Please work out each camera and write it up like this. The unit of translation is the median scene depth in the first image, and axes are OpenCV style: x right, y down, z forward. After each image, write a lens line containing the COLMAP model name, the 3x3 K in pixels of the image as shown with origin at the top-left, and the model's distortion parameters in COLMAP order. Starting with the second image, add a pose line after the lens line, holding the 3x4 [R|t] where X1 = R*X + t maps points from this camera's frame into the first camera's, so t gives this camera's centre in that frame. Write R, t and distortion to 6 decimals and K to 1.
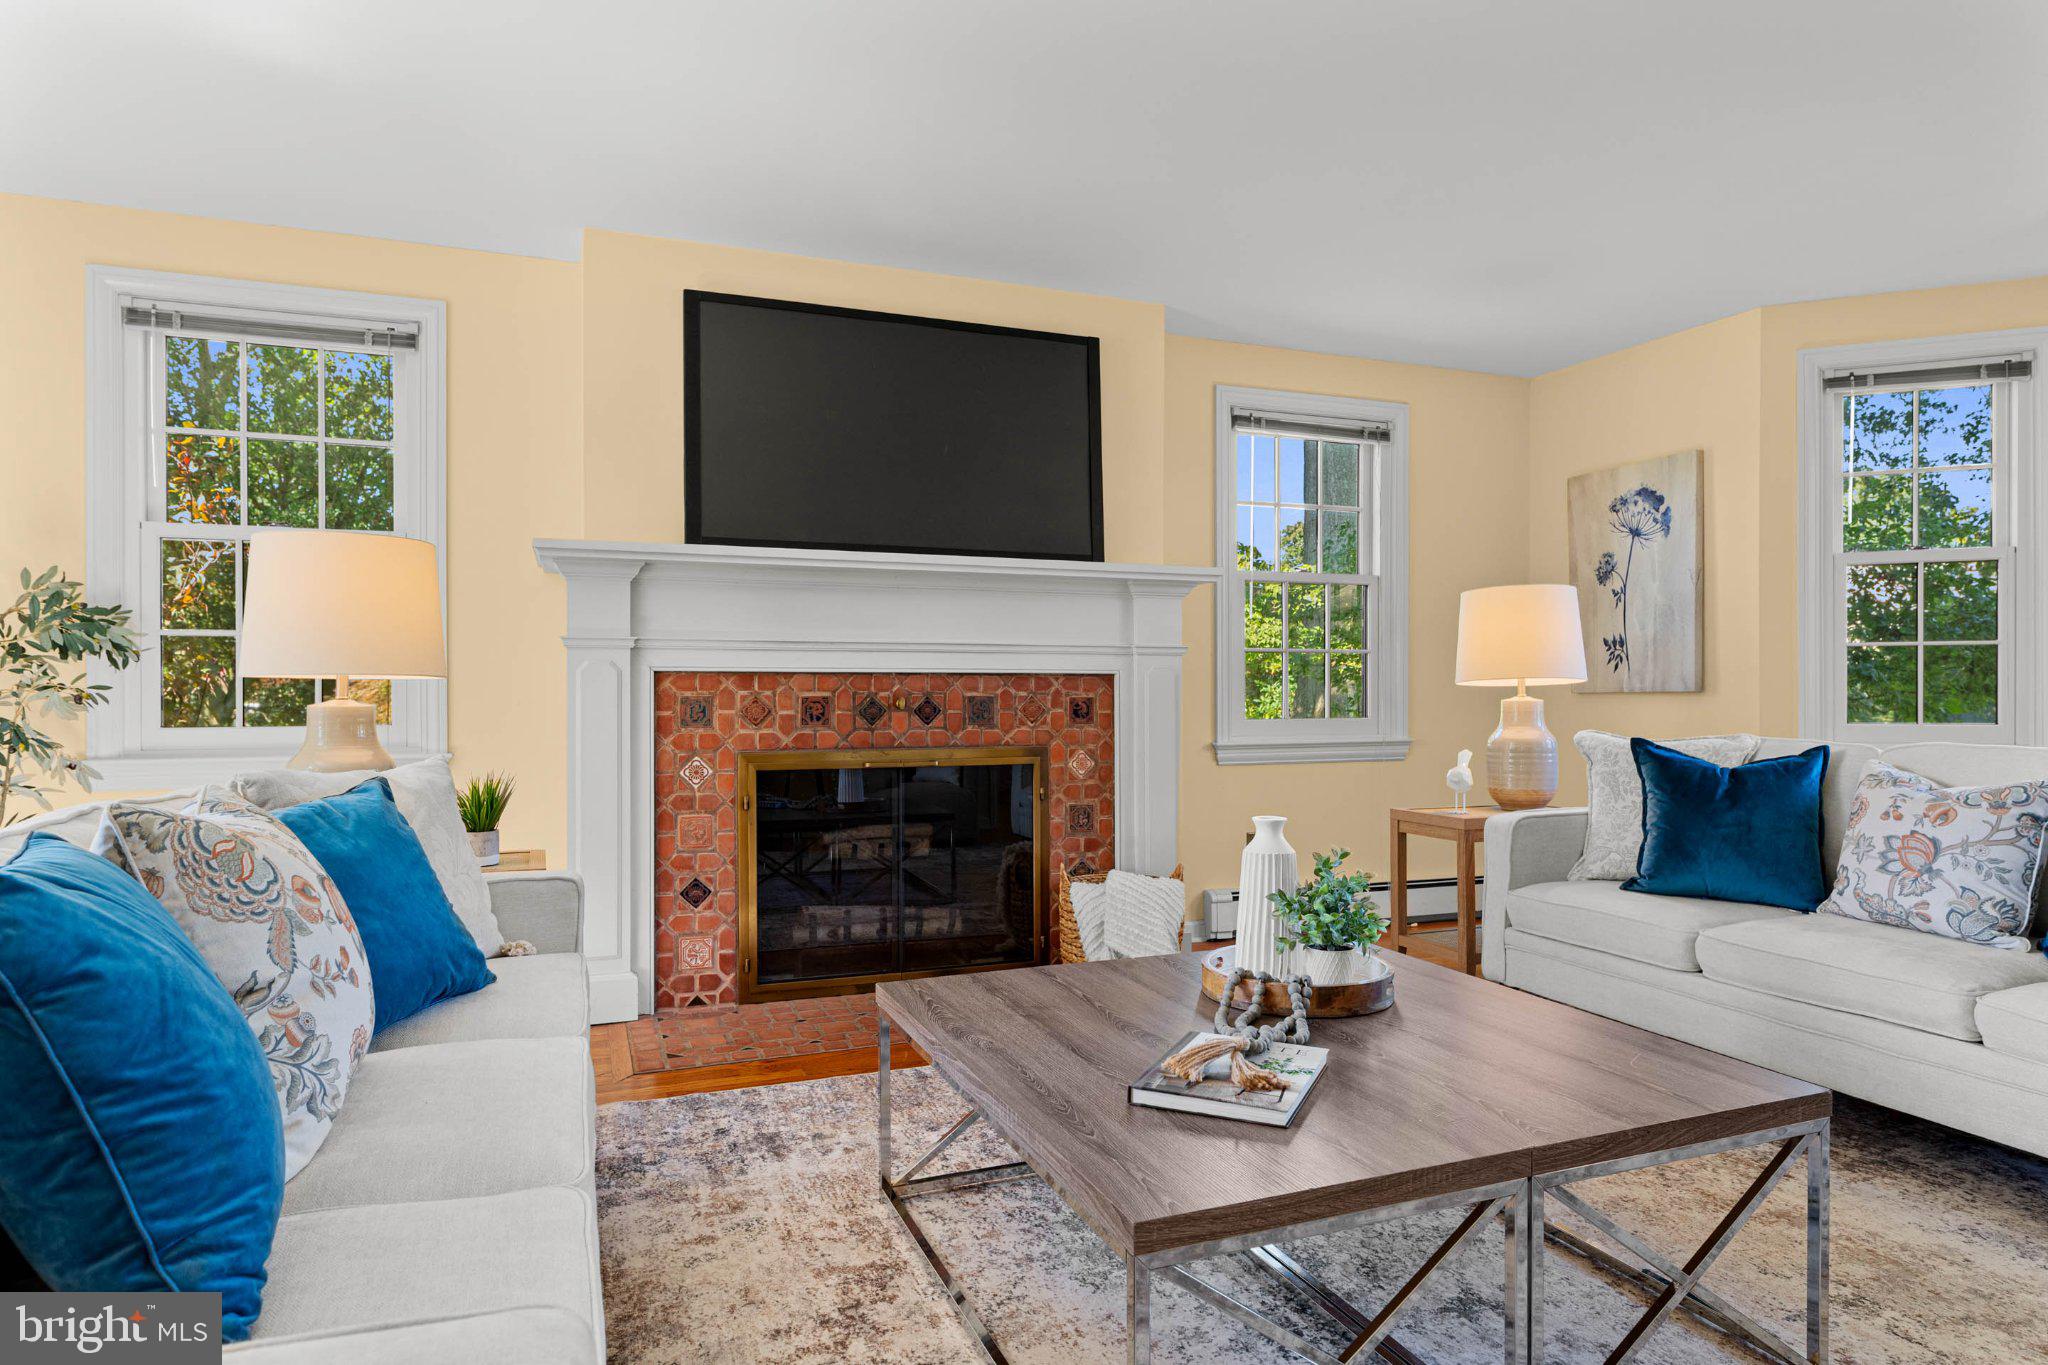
lens RADIAL K [[1175.6, 0, 1025.2], [0, 1175.6, 690.8], [0, 0, 1]] dist [-0.003112, 0.000156]
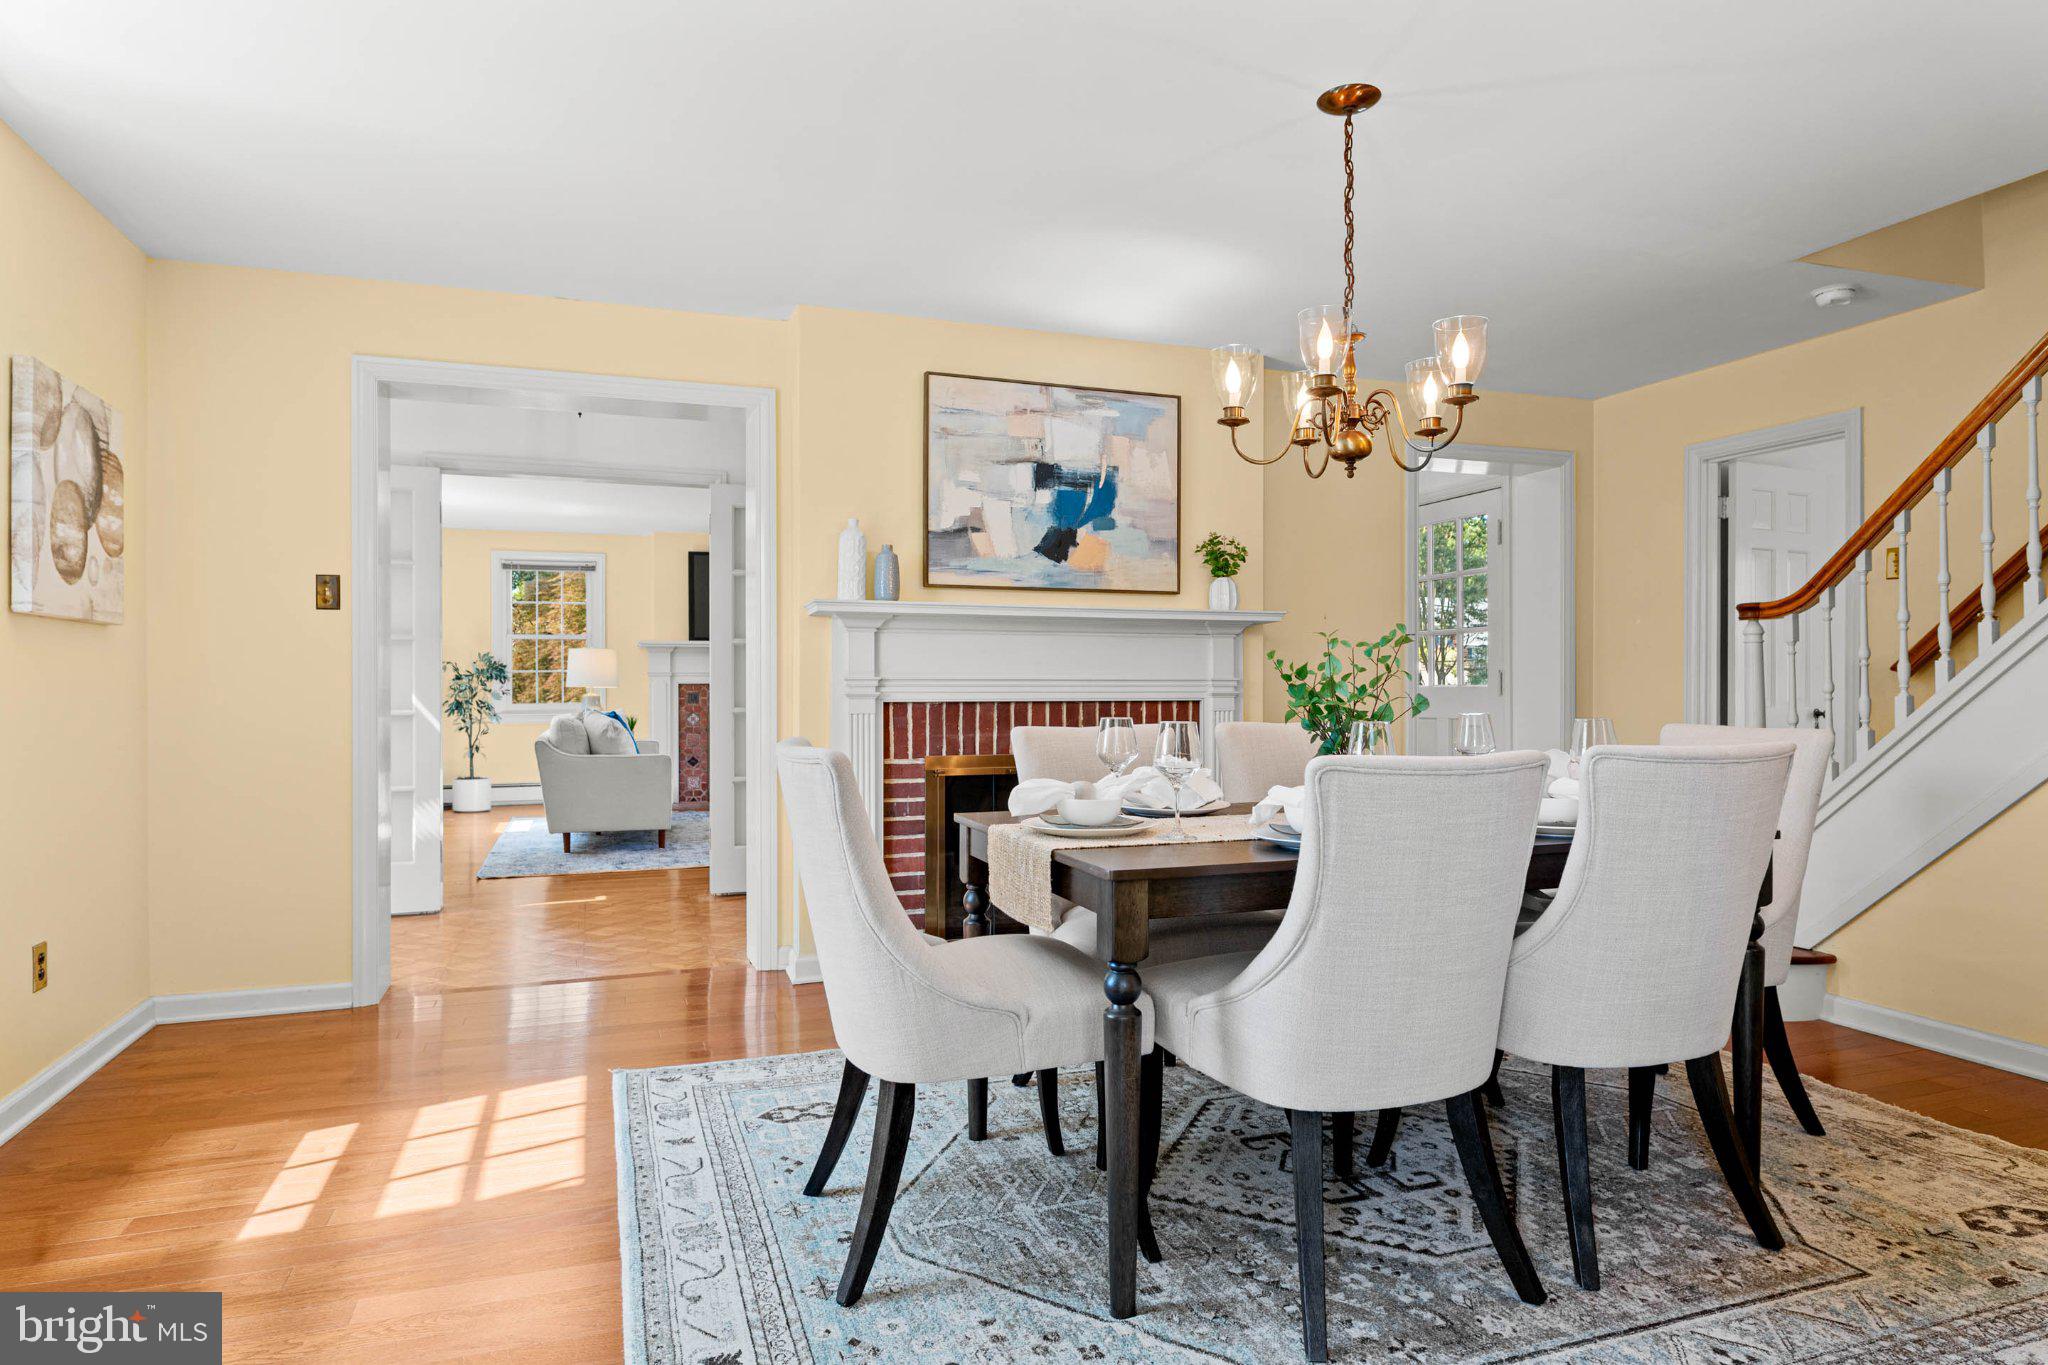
lens RADIAL K [[1175.6, 0, 1033.4], [0, 1175.6, 685.4], [0, 0, 1]] dist [-0.003112, 0.000156]
pose [[0.999860, -0.003506, -0.016337, 0.596828], [0.003431, 0.999983, -0.004614, 0.002788], [0.016353, 0.004558, 0.999856, -1.853098]]
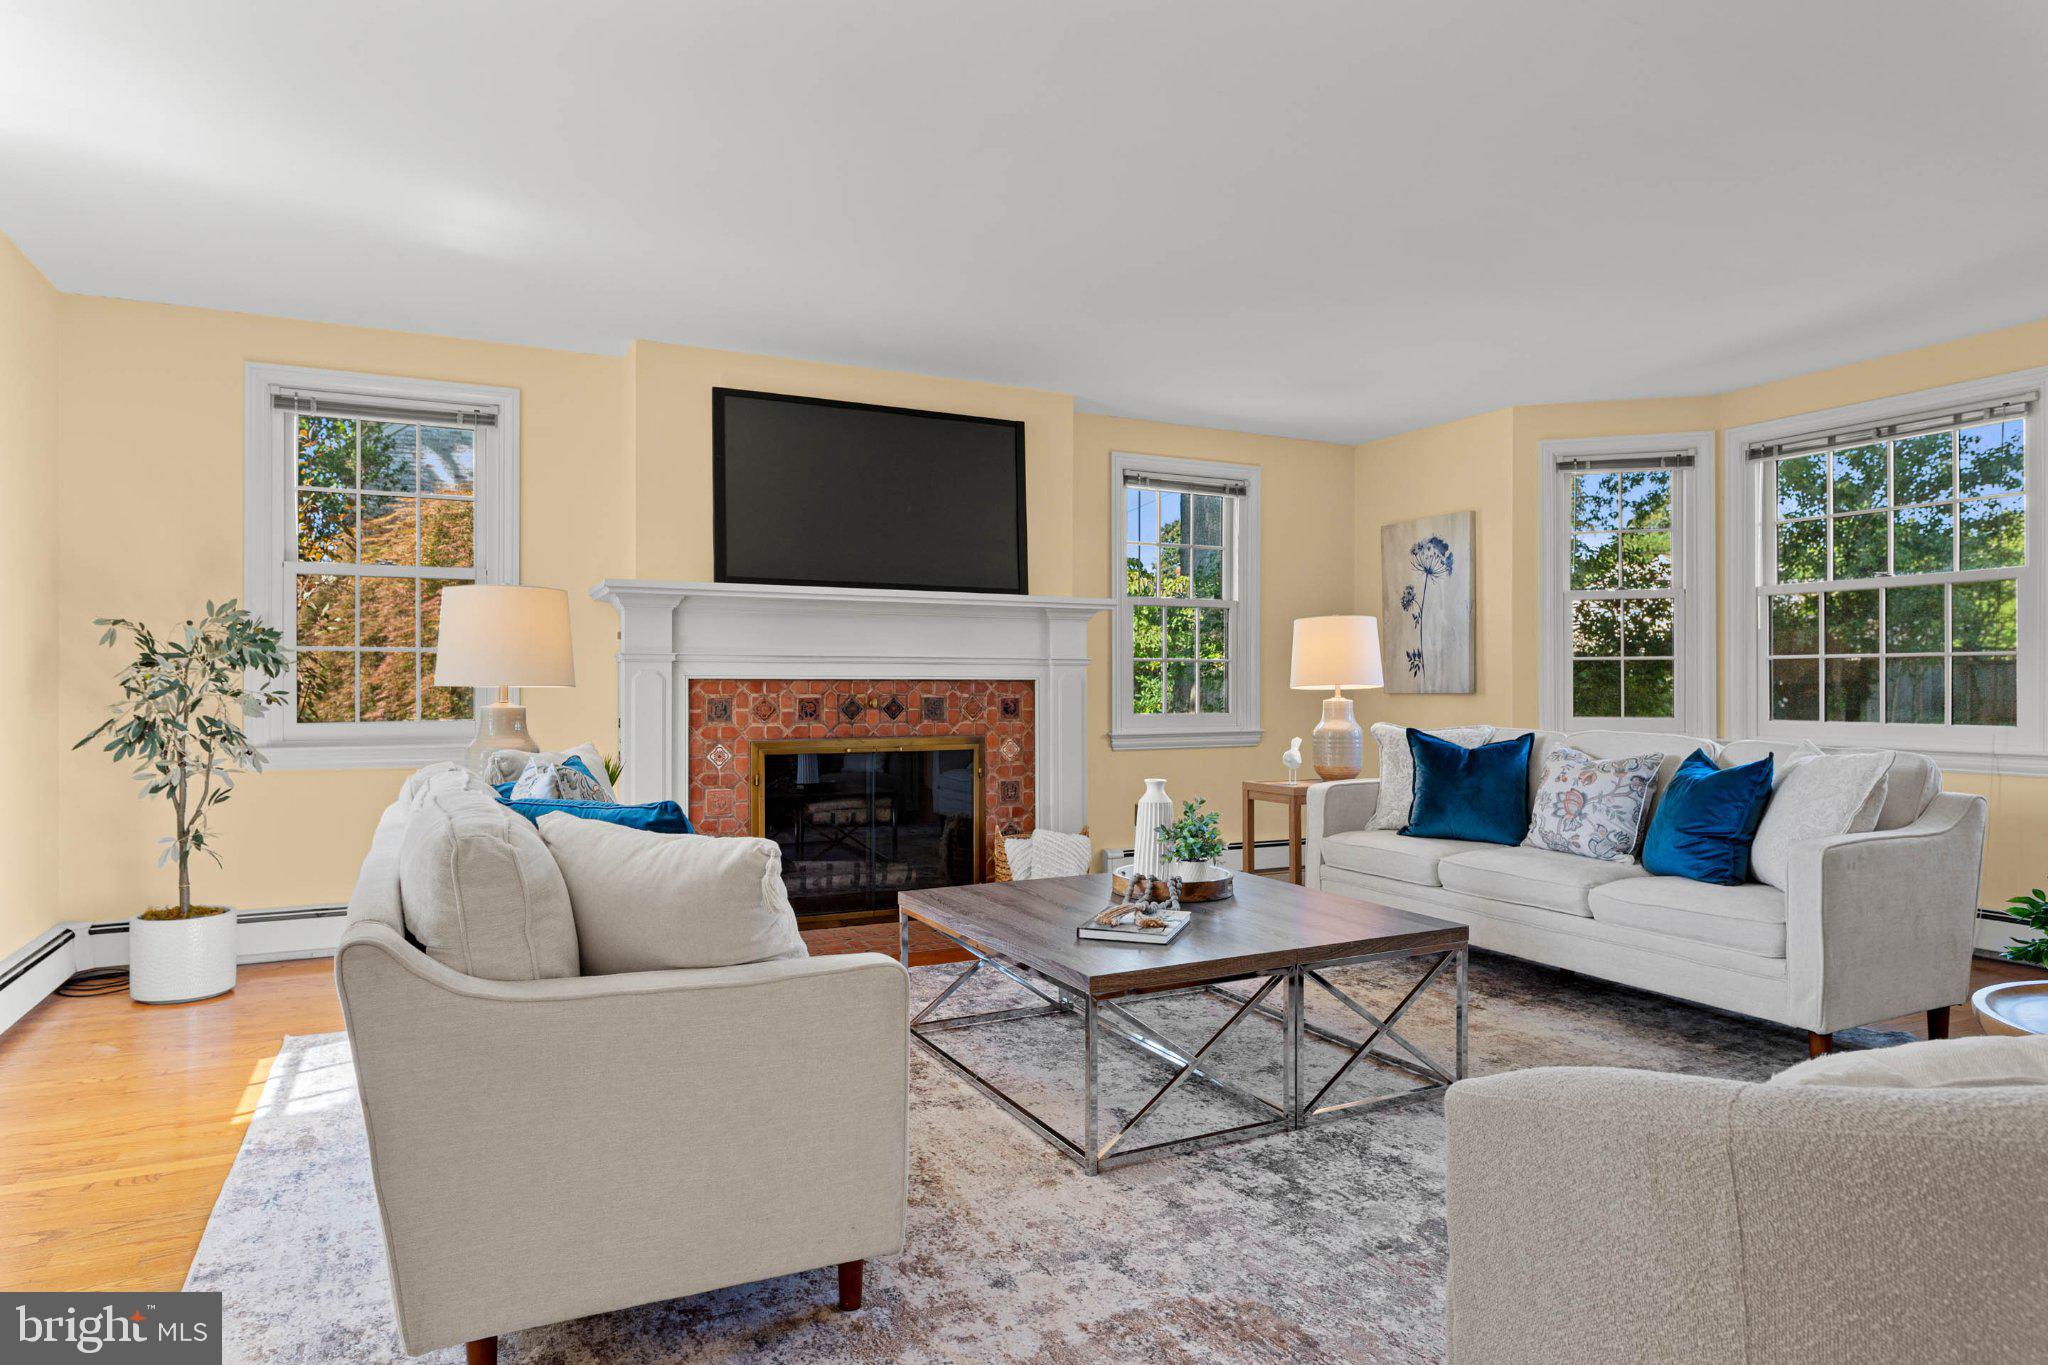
lens RADIAL K [[1175.6, 0, 1016.4], [0, 1175.6, 678.5], [0, 0, 1]] dist [-0.003112, 0.000156]
pose [[0.995678, 0.001348, 0.092867, -0.073855], [-0.000910, 0.999988, -0.004764, -0.011139], [-0.092872, 0.004659, 0.995667, -0.327431]]
